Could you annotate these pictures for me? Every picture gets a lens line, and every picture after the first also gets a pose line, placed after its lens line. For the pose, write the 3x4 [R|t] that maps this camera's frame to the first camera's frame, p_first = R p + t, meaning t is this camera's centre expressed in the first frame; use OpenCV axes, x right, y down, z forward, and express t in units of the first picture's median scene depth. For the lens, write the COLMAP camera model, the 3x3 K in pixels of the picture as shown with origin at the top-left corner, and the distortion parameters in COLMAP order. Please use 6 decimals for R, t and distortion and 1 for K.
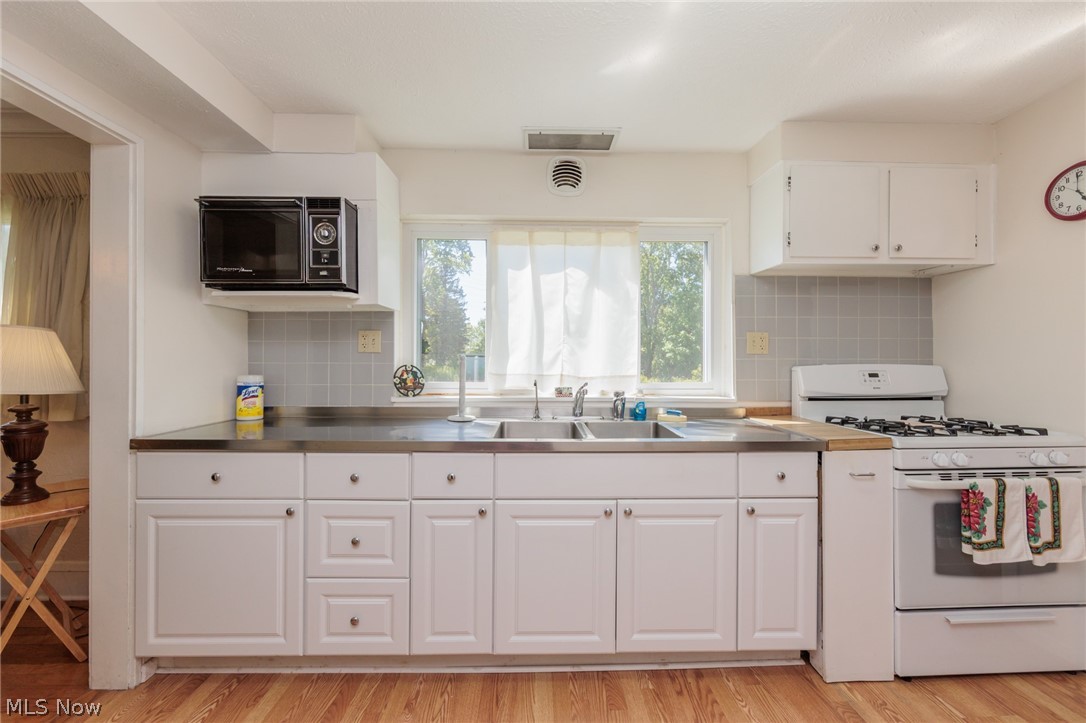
lens RADIAL K [[427.6, 0, 537.1], [0, 427.6, 357.6], [0, 0, 1]] dist [-0.003736, -0.000009]
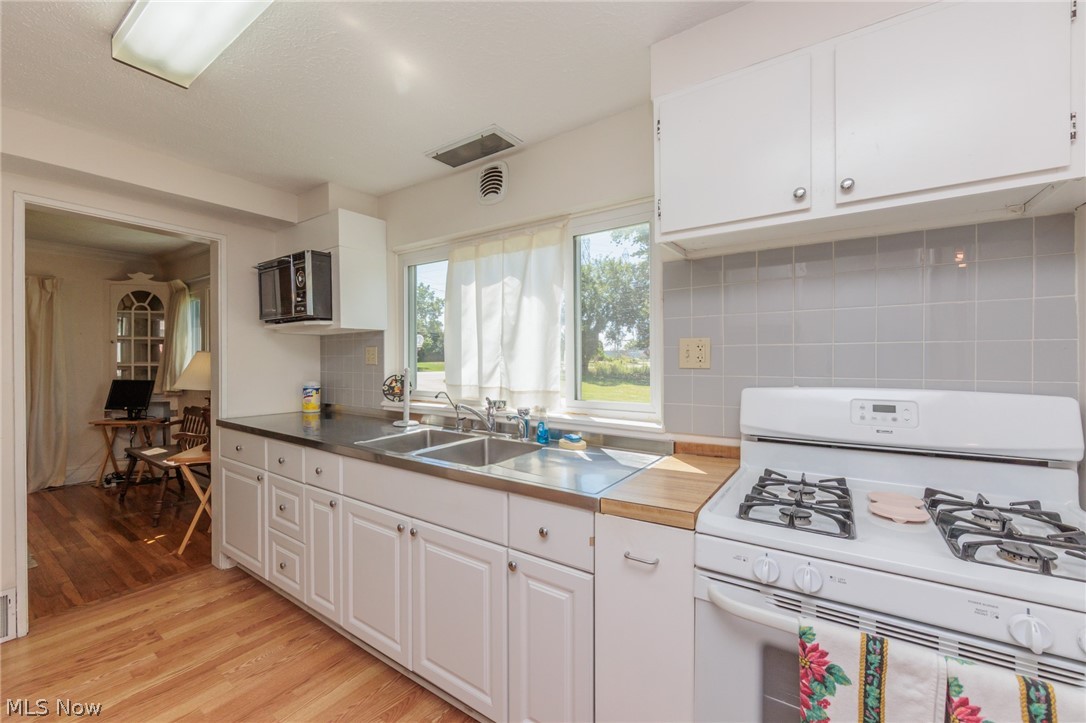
lens RADIAL K [[427.6, 0, 505.9], [0, 427.6, 363.0], [0, 0, 1]] dist [-0.003736, -0.000009]
pose [[0.807940, -0.000049, -0.589265, 0.685148], [0.008278, 0.999902, 0.011267, -0.028537], [0.589207, -0.013981, 0.807861, 0.236446]]
